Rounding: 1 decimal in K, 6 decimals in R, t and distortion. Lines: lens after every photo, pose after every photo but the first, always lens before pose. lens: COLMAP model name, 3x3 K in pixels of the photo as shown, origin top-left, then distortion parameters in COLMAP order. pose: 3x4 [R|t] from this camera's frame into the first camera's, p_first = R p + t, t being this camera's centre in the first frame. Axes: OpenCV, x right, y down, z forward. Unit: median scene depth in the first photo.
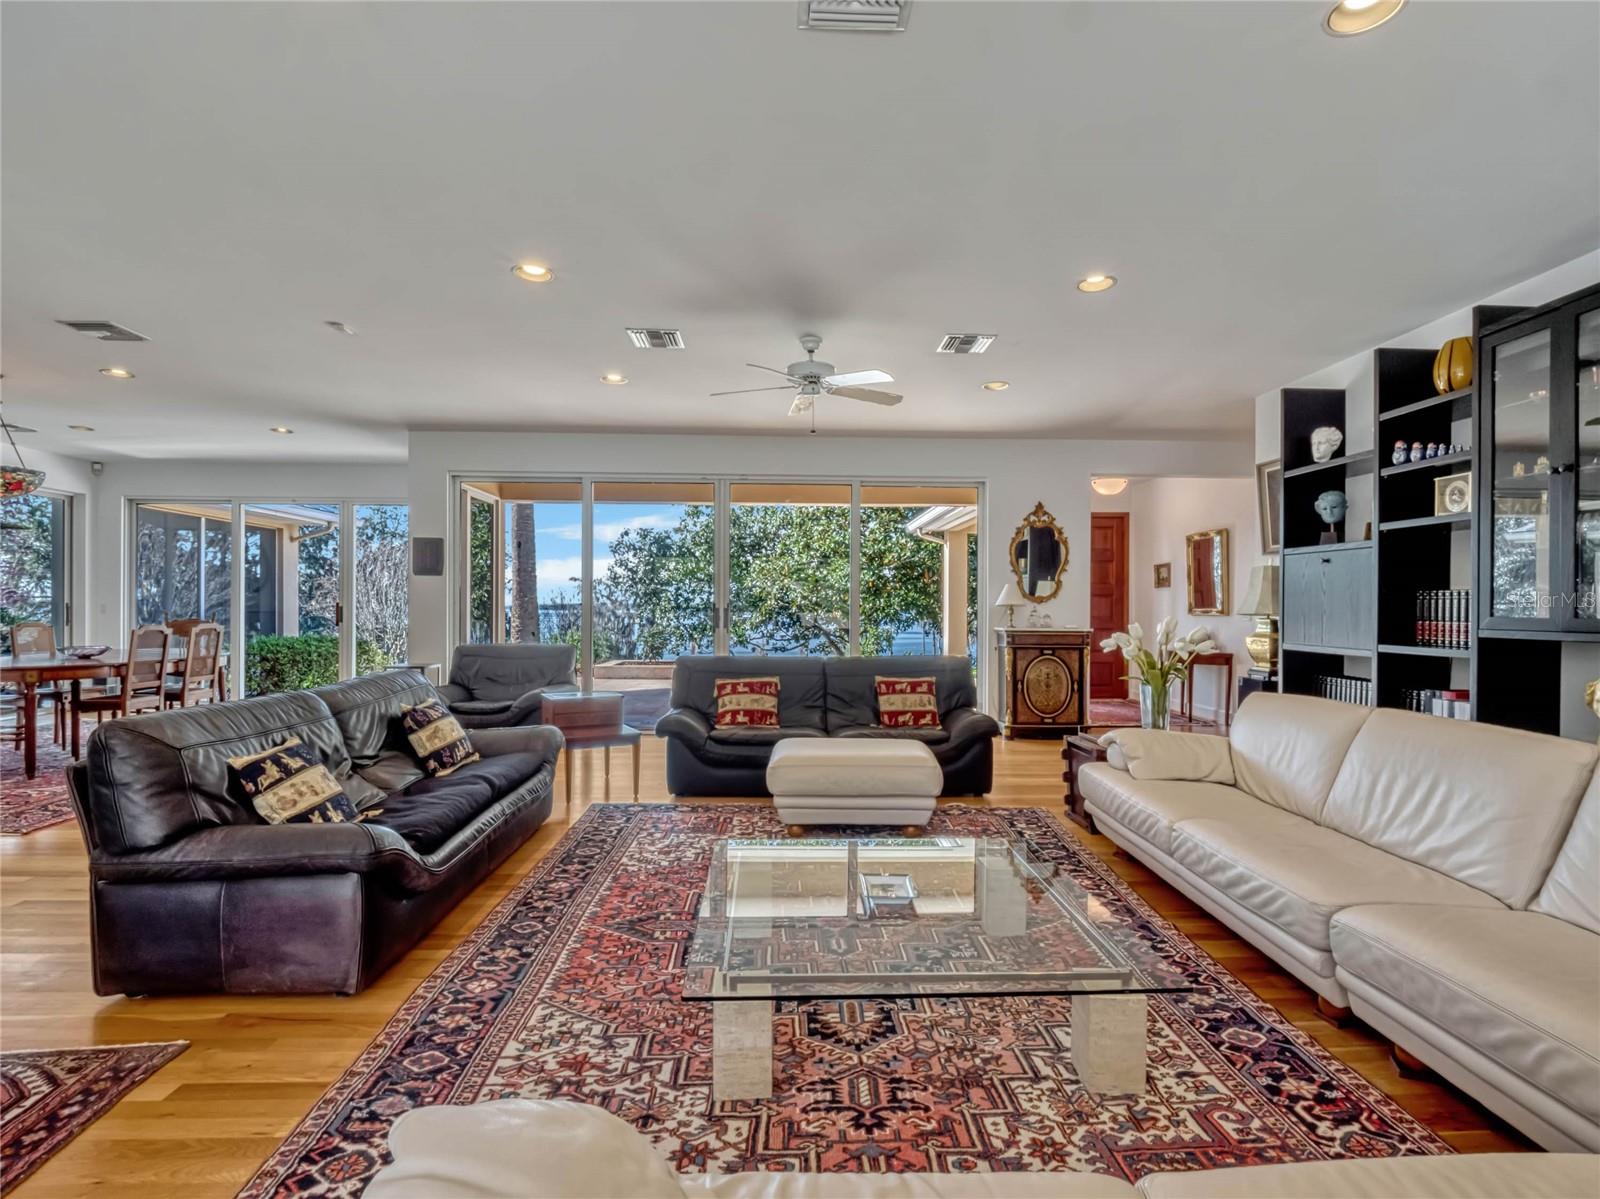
lens RADIAL K [[777.5, 0, 812.1], [0, 777.5, 606.5], [0, 0, 1]] dist [-0.002172, -0.006120]
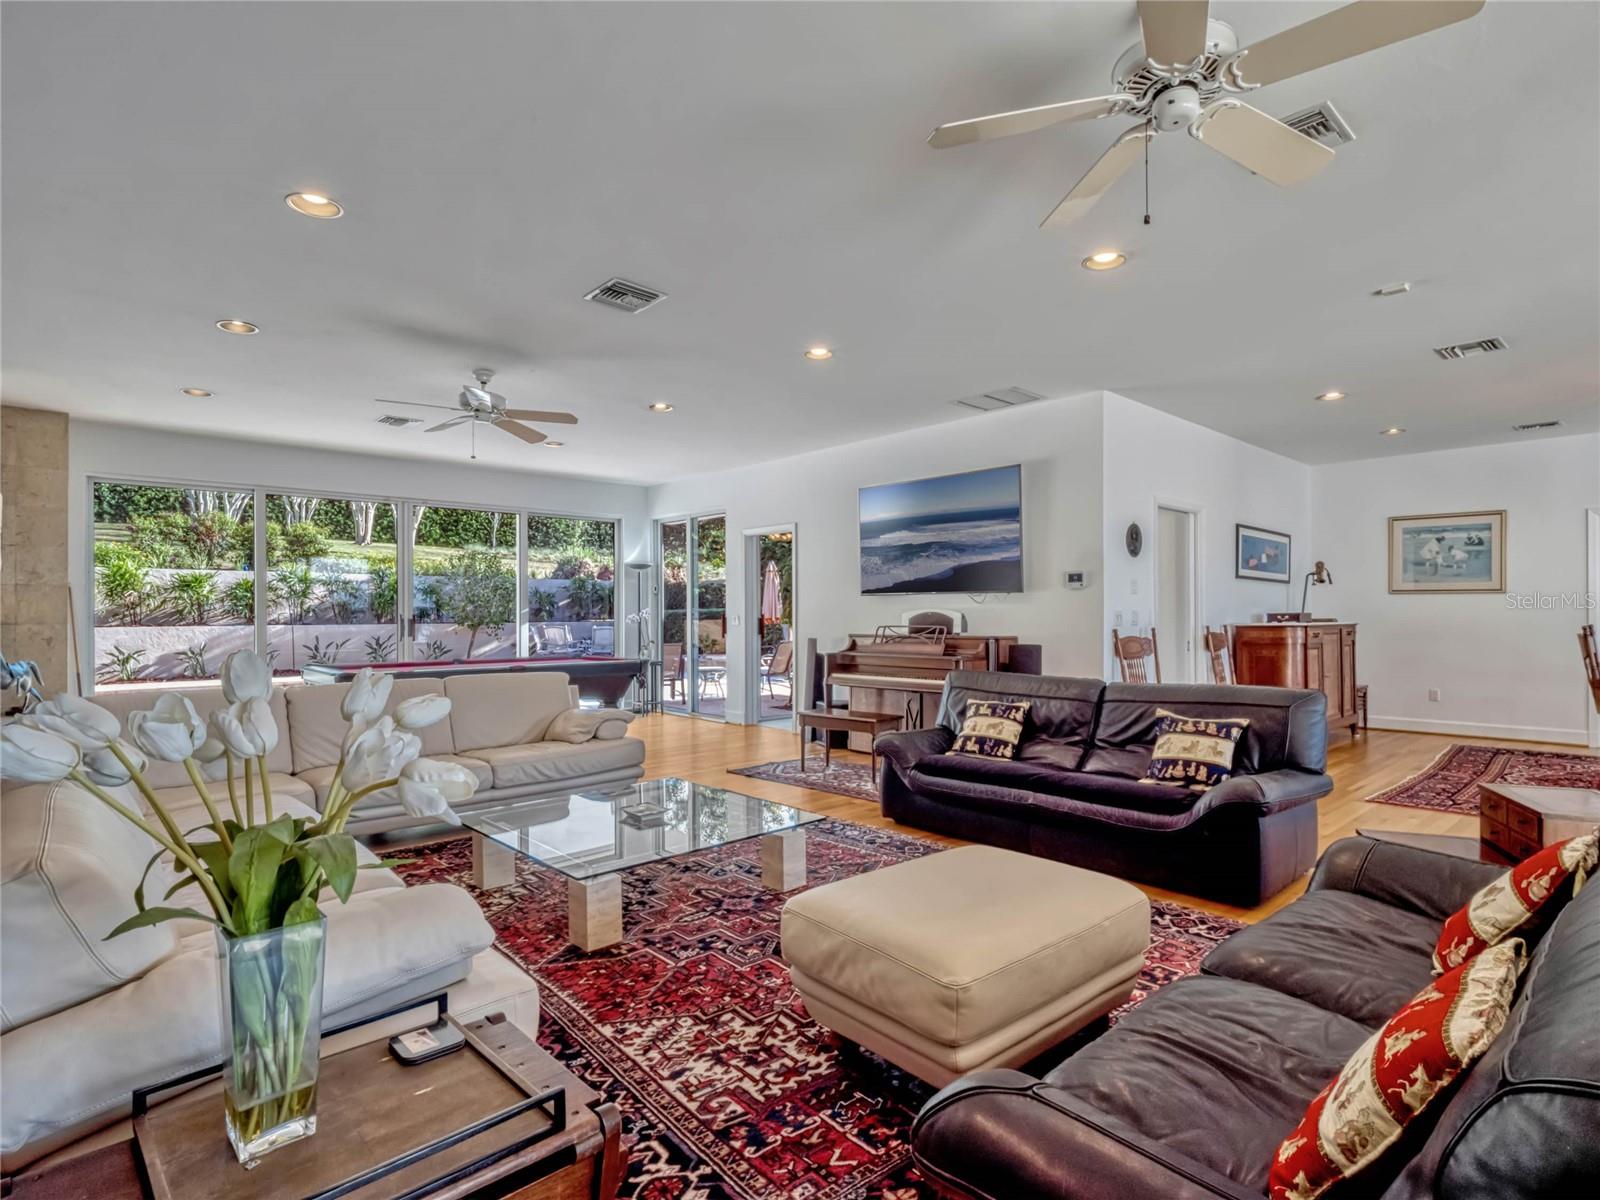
lens RADIAL K [[811.5, 0, 804.5], [0, 811.5, 619.6], [0, 0, 1]] dist [0.007517, -0.013282]
pose [[-0.761834, 0.000958, -0.647771, 0.378887], [-0.000525, 0.999998, 0.002096, 0.001430], [0.647772, 0.001937, -0.761832, 1.044777]]
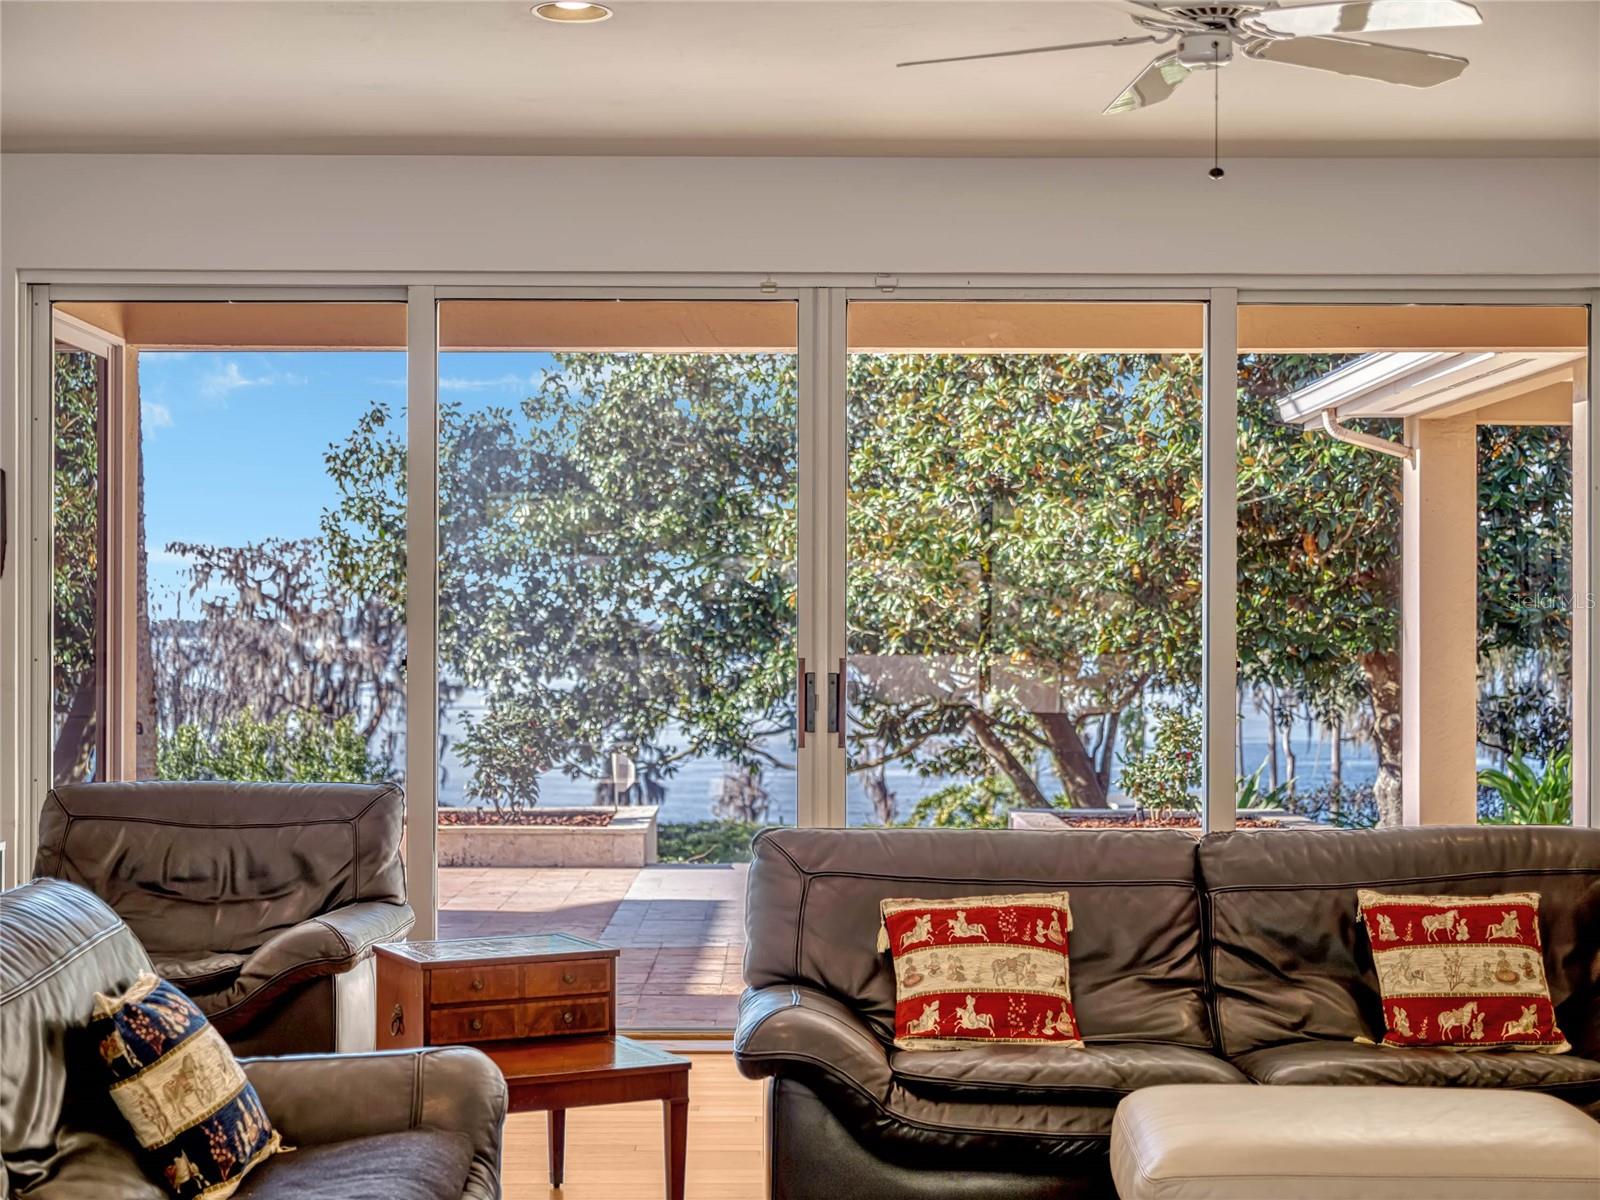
lens RADIAL K [[2370.1, 0, 800.0], [0, 2370.1, 600.0], [0, 0, 1]] dist [0.004117, -0.042147]
pose [[0.999154, -0.003648, -0.040971, -0.119237], [0.003163, 0.999924, -0.011894, -0.024207], [0.041011, 0.011755, 0.999090, -0.026420]]
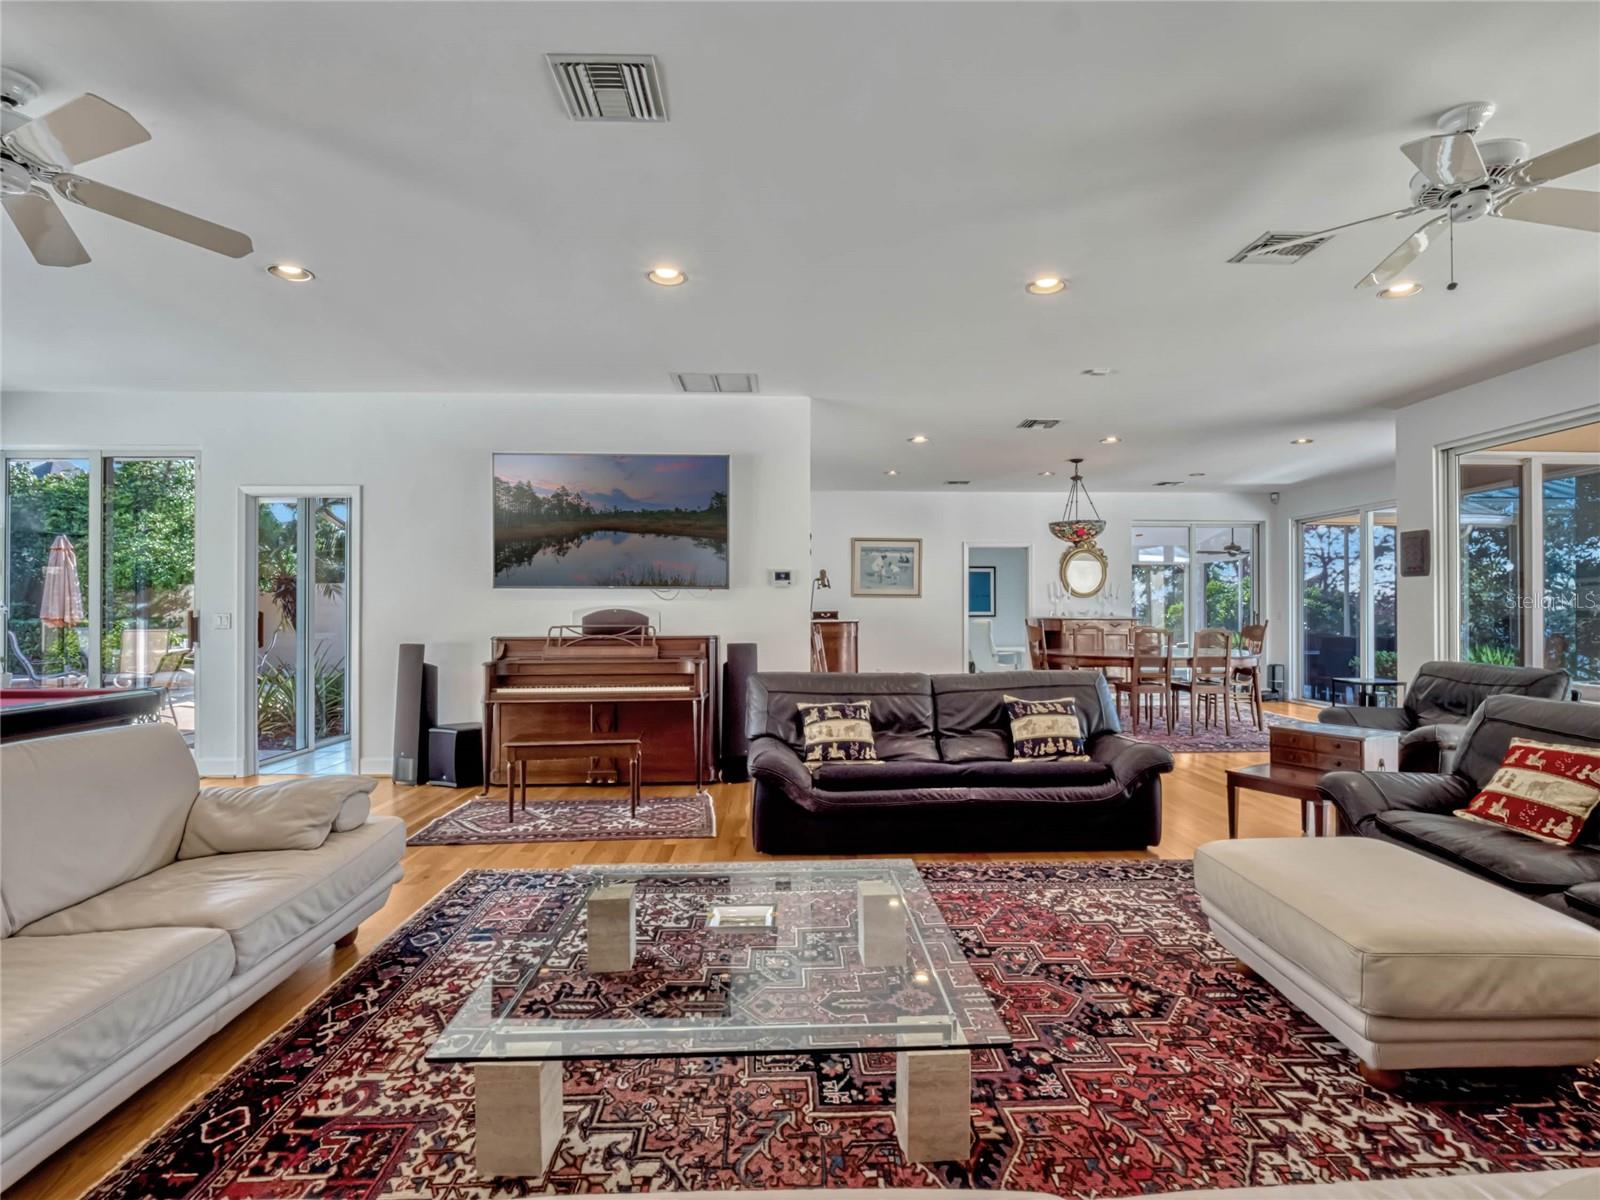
lens RADIAL K [[777.5, 0, 812.1], [0, 777.5, 607.0], [0, 0, 1]] dist [-0.002172, -0.006120]
pose [[-0.006368, -0.010893, -0.999920, 0.457454], [0.002082, 0.999938, -0.010906, 0.001392], [0.999978, -0.002151, -0.006345, 0.486721]]
